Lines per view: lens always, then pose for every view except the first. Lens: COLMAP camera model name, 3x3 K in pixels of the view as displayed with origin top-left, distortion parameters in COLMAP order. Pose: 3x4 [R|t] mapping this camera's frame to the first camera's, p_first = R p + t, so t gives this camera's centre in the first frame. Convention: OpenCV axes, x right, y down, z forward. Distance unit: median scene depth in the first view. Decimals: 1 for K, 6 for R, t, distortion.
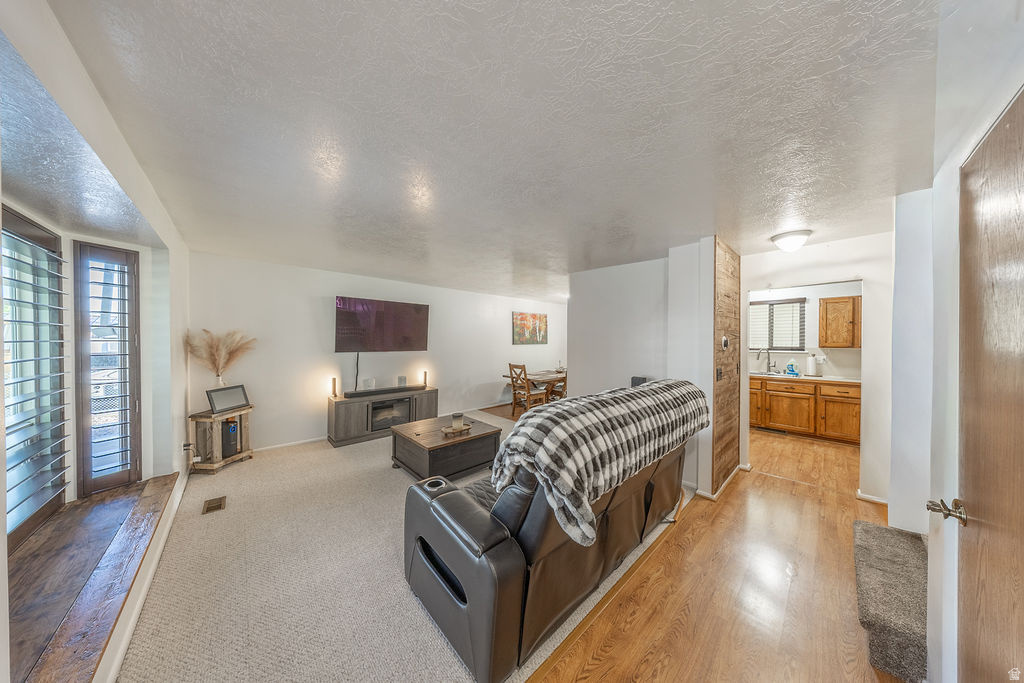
lens RADIAL K [[294.6, 0, 508.2], [0, 294.6, 340.5], [0, 0, 1]] dist [-0.007714, -0.000015]
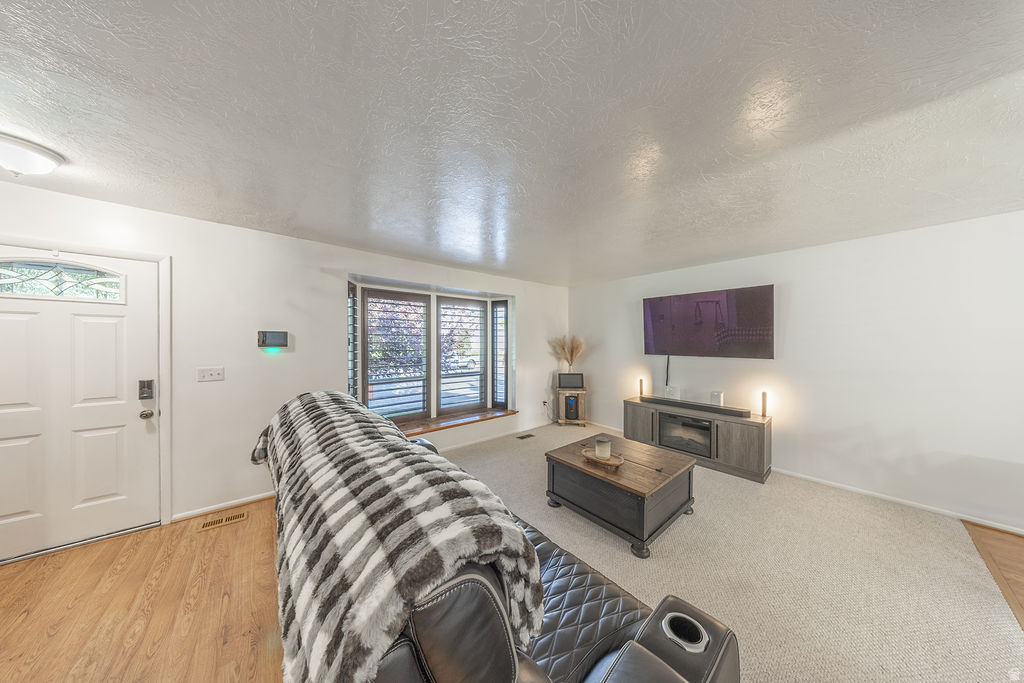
lens RADIAL K [[294.6, 0, 509.0], [0, 294.6, 344.3], [0, 0, 1]] dist [-0.007714, -0.000015]
pose [[-0.050000, 0.008816, -0.998710, 0.547265], [-0.001655, 0.999959, 0.008909, -0.002734], [0.998748, 0.002098, -0.049984, 0.721167]]
